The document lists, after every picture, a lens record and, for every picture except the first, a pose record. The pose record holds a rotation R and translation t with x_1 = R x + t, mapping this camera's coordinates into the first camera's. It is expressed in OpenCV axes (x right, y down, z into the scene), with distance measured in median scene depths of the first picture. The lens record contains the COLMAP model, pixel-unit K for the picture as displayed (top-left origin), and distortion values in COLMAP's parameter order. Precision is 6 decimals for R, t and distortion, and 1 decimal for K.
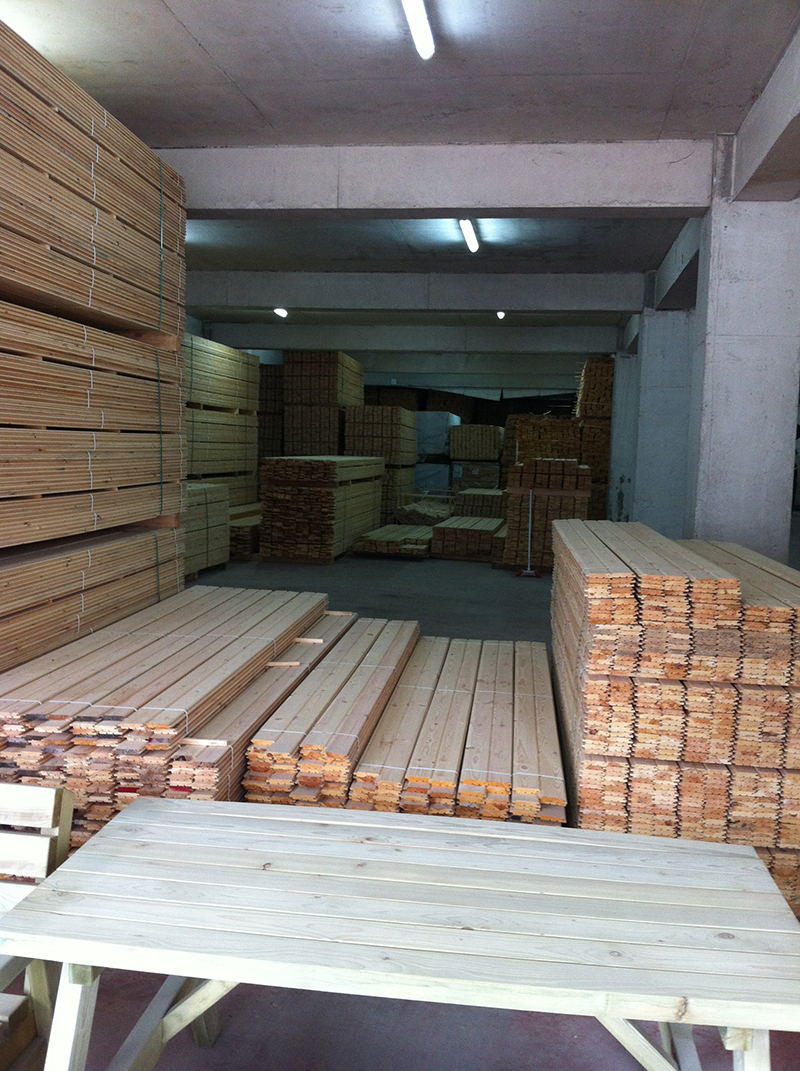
lens RADIAL K [[990.5, 0, 400.0], [0, 990.5, 535.5], [0, 0, 1]] dist [0.001417, -0.002895]
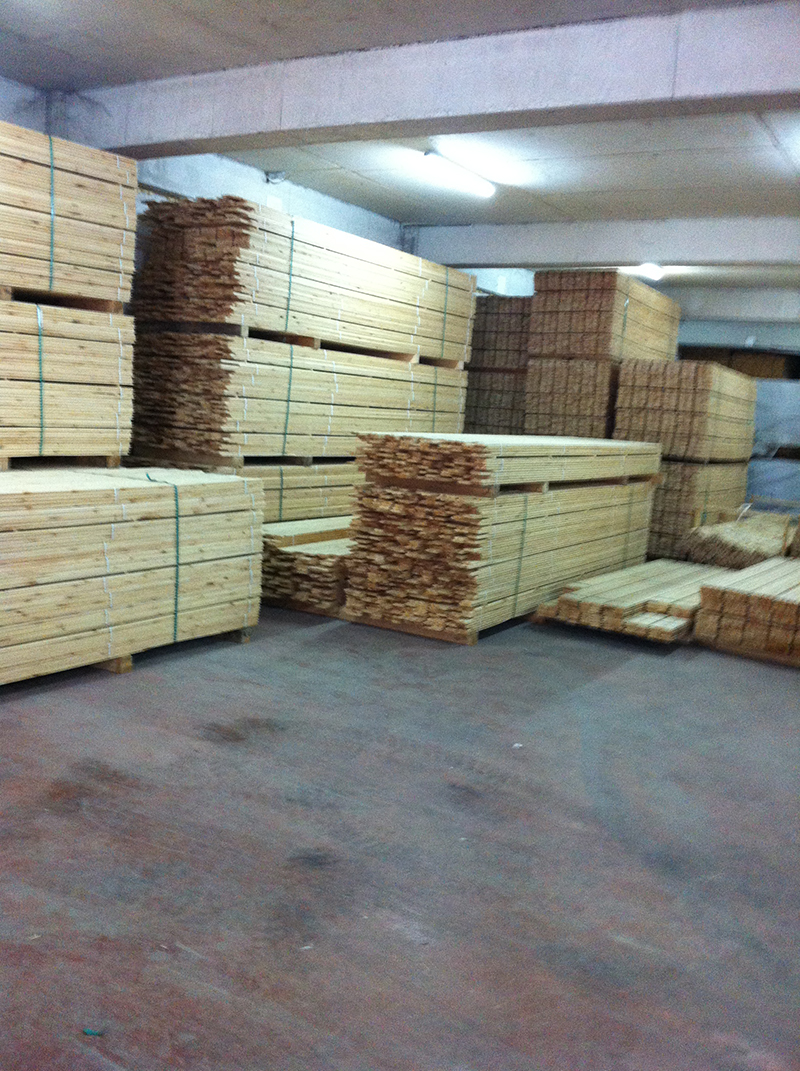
lens RADIAL K [[990.5, 0, 400.0], [0, 990.5, 535.5], [0, 0, 1]] dist [0.001417, -0.002895]
pose [[0.919041, 0.081655, -0.385611, 0.075360], [-0.075426, 0.996661, 0.031283, -0.033976], [0.386877, 0.000335, 0.922131, 0.425084]]
